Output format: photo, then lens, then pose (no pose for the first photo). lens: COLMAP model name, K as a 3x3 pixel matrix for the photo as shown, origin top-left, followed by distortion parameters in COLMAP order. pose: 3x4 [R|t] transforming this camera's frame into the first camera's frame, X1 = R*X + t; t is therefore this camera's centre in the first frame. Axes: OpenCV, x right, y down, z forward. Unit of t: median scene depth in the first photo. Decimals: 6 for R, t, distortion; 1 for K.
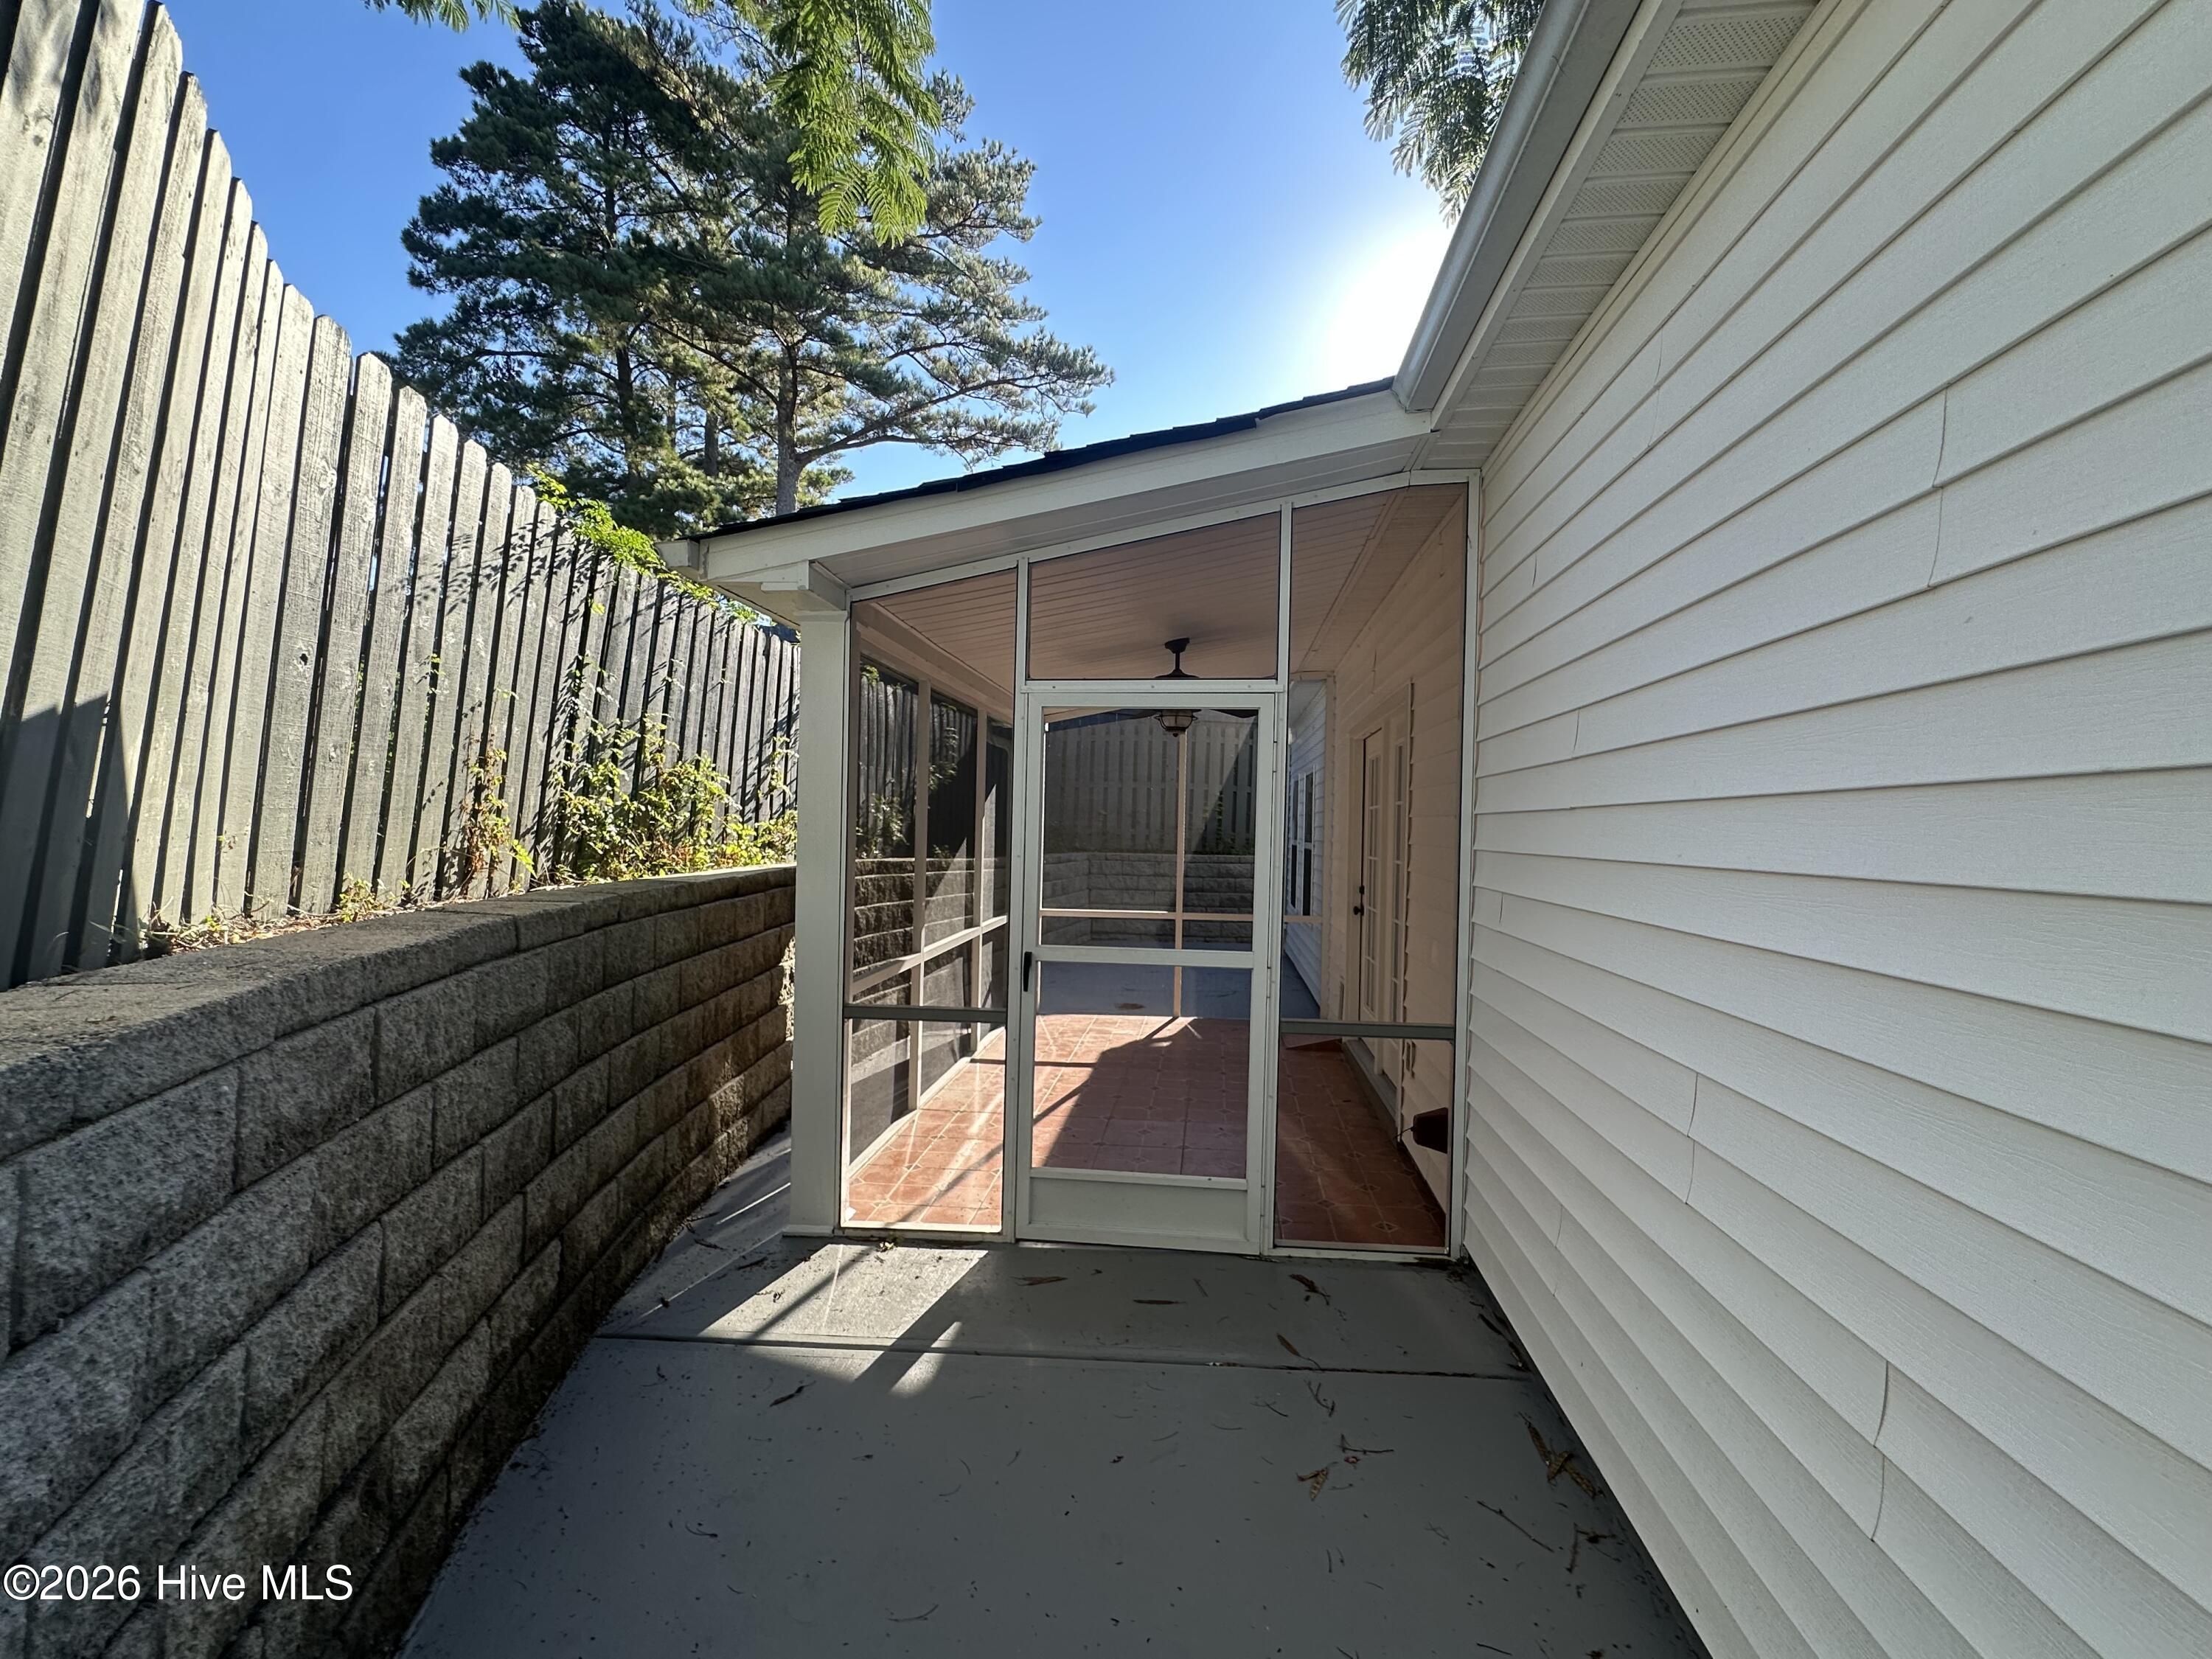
lens RADIAL K [[952.7, 0, 1112.0], [0, 952.7, 833.2], [0, 0, 1]] dist [-0.002315, 0.000072]
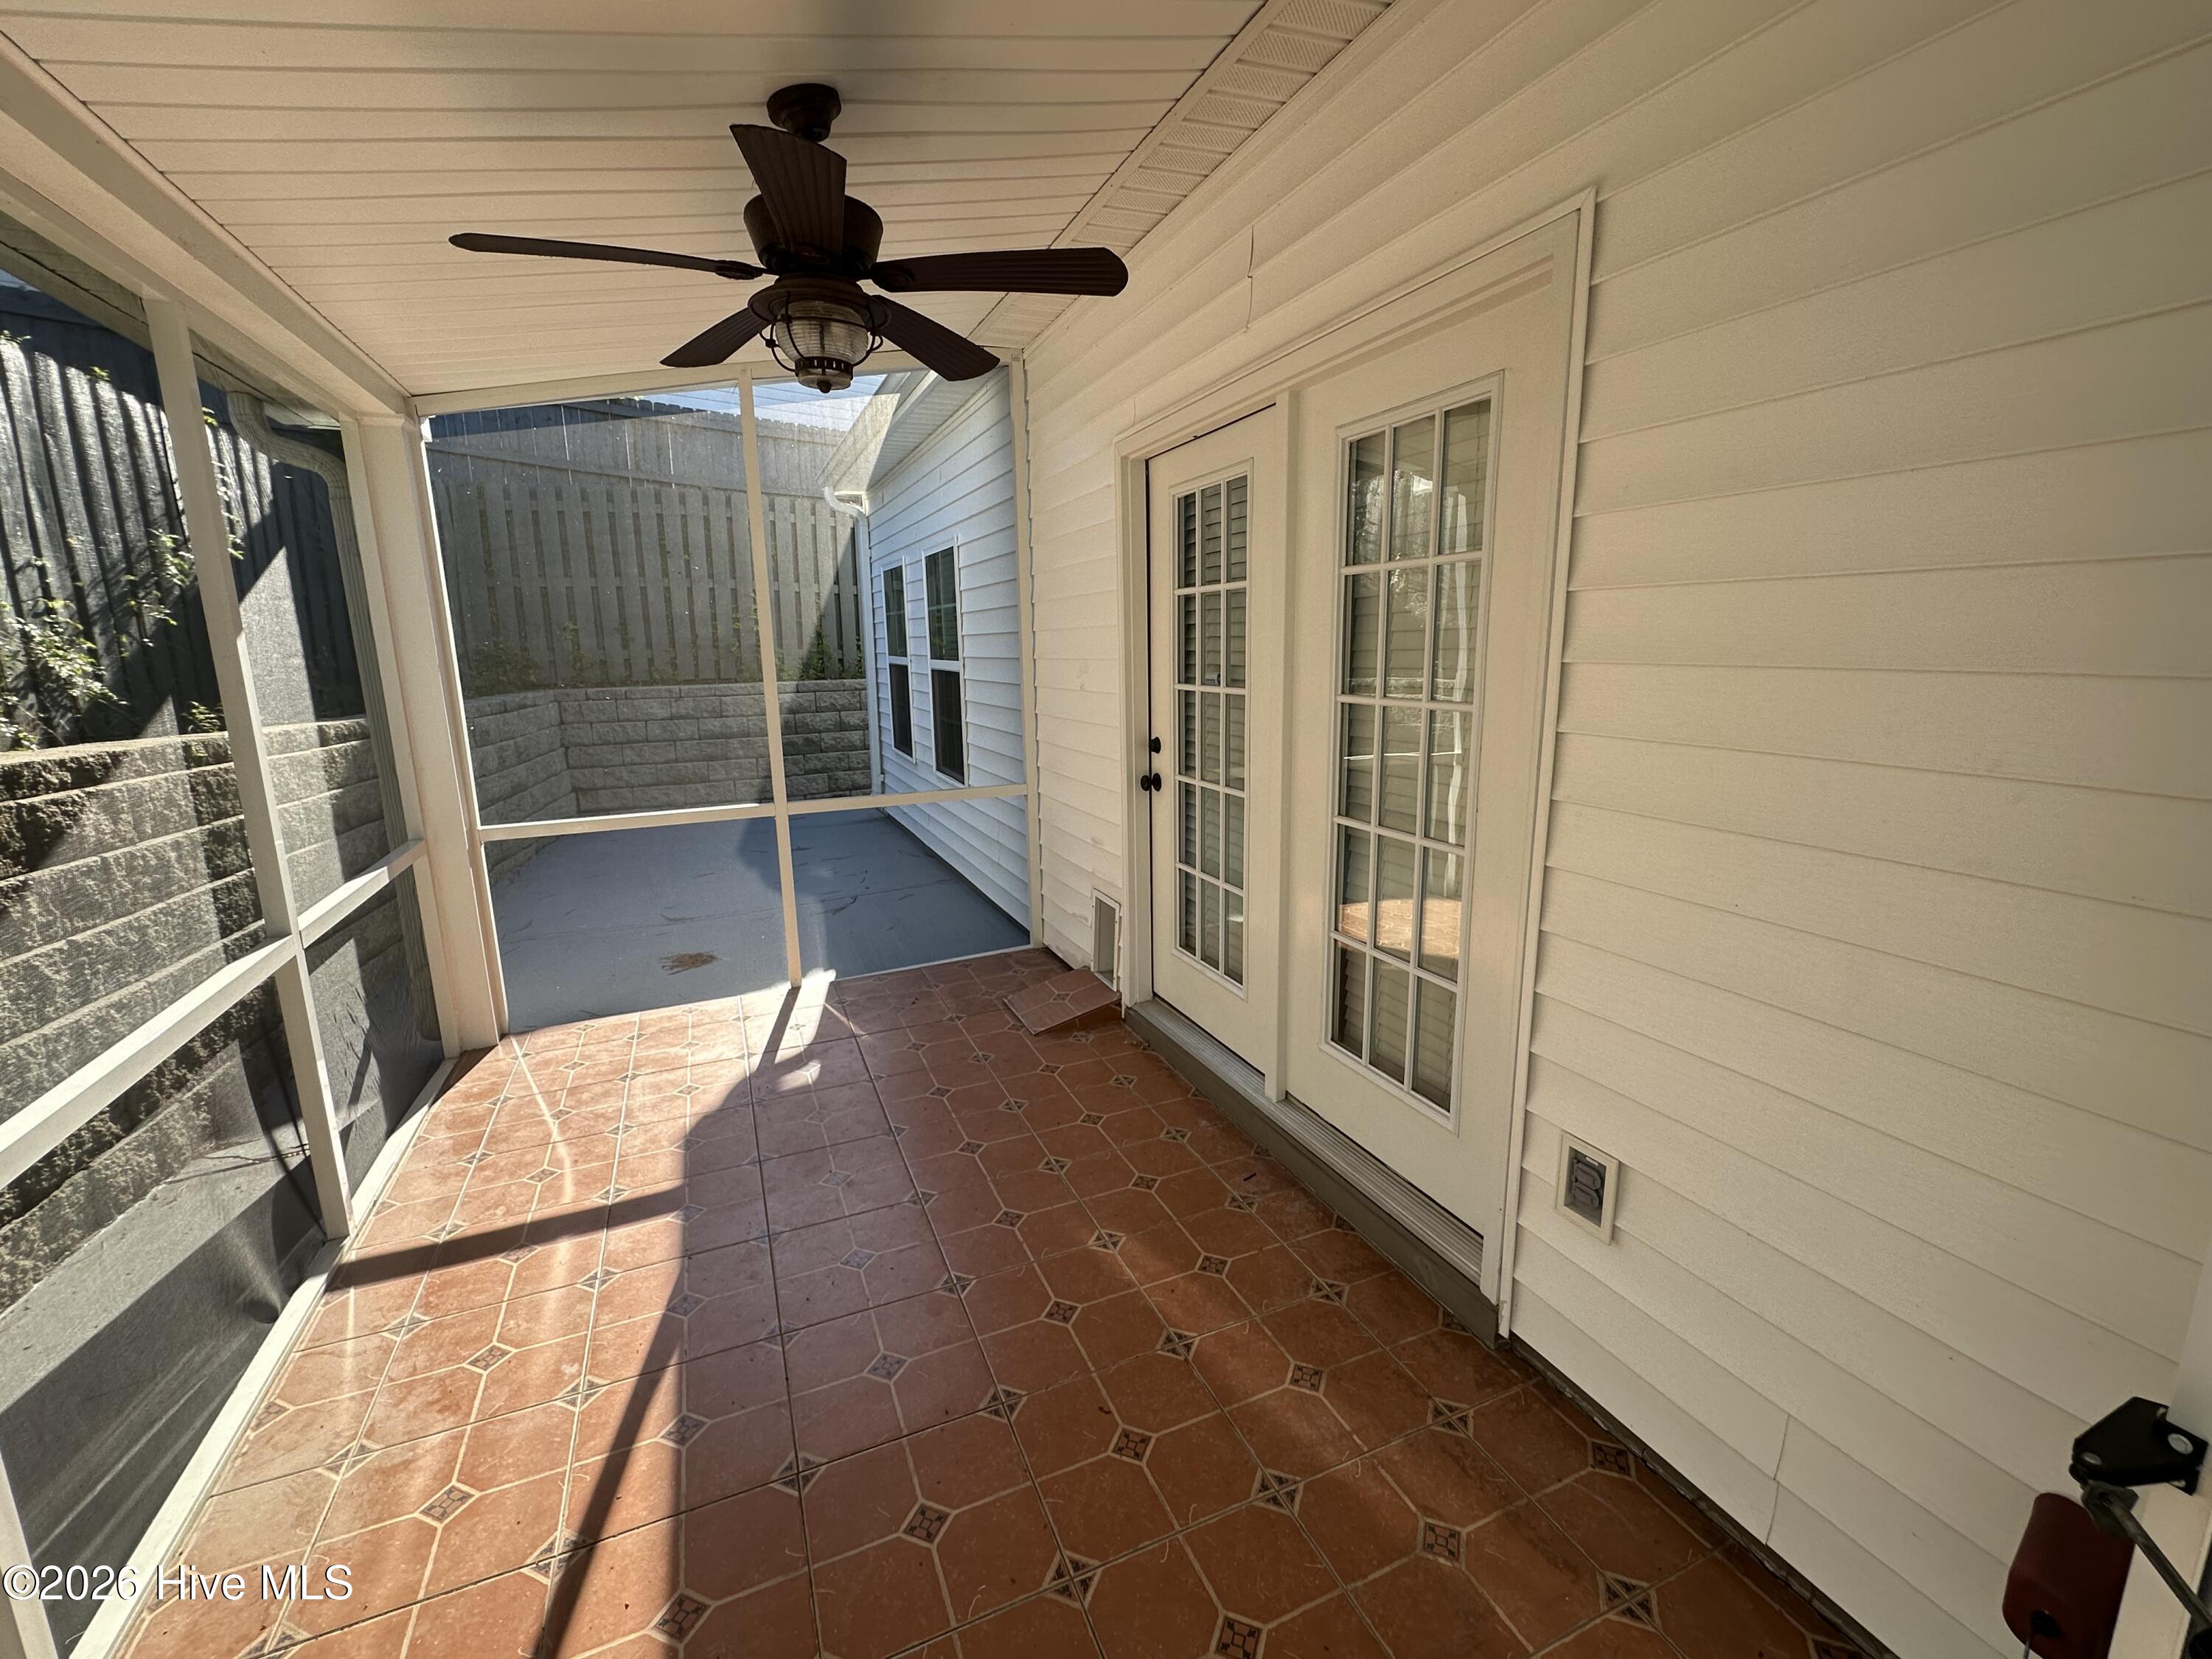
lens RADIAL K [[952.7, 0, 1112.0], [0, 952.7, 833.2], [0, 0, 1]] dist [-0.002315, 0.000072]
pose [[0.870671, -0.134741, 0.473051, -0.024531], [0.039323, 0.977737, 0.206116, -0.005125], [-0.490292, -0.160858, 0.856585, 0.437109]]
